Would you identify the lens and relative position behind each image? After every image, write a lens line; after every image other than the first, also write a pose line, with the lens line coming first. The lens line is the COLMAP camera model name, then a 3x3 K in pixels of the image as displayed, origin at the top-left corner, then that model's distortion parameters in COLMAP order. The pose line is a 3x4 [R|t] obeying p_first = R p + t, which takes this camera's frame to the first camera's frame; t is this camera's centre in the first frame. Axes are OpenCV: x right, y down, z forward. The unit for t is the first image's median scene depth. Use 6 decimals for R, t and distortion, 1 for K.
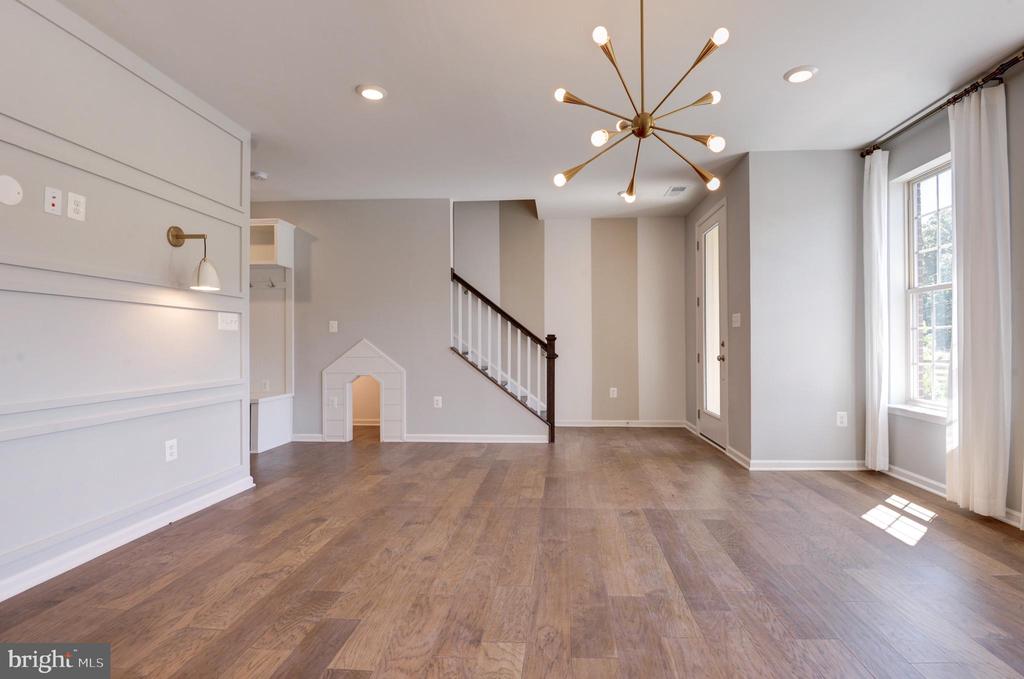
lens RADIAL K [[479.5, 0, 518.9], [0, 479.5, 342.1], [0, 0, 1]] dist [-0.003095, -0.008588]
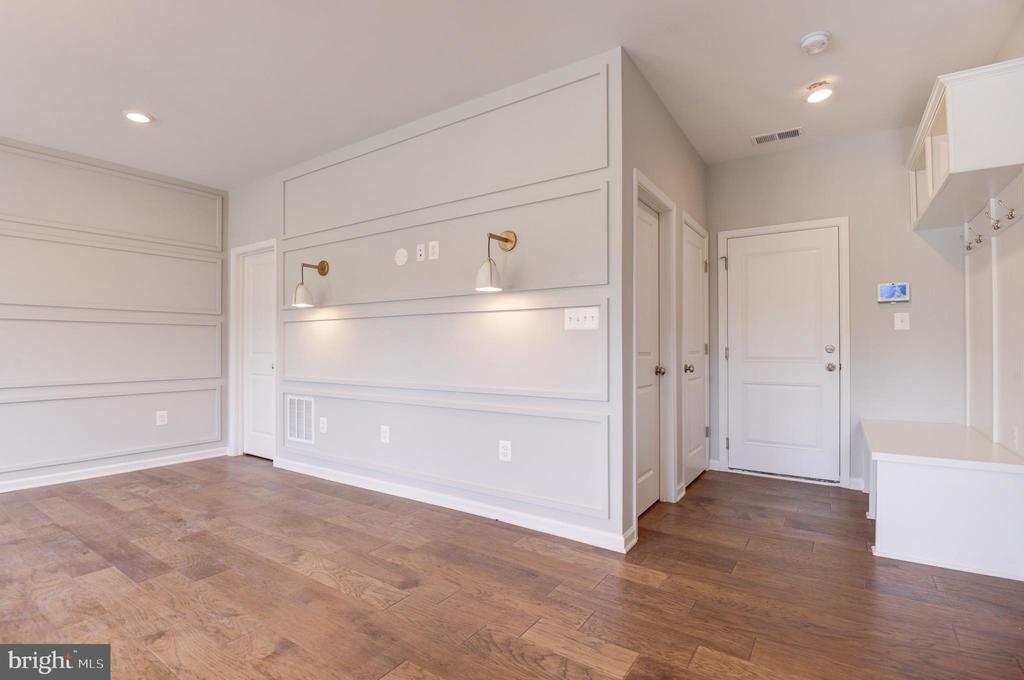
lens RADIAL K [[479.5, 0, 518.9], [0, 479.5, 342.6], [0, 0, 1]] dist [-0.003095, -0.008588]
pose [[-0.482735, 0.005670, -0.875748, 0.178725], [0.014057, 0.999900, -0.001274, -0.004876], [0.875654, -0.012925, -0.482767, 1.755027]]
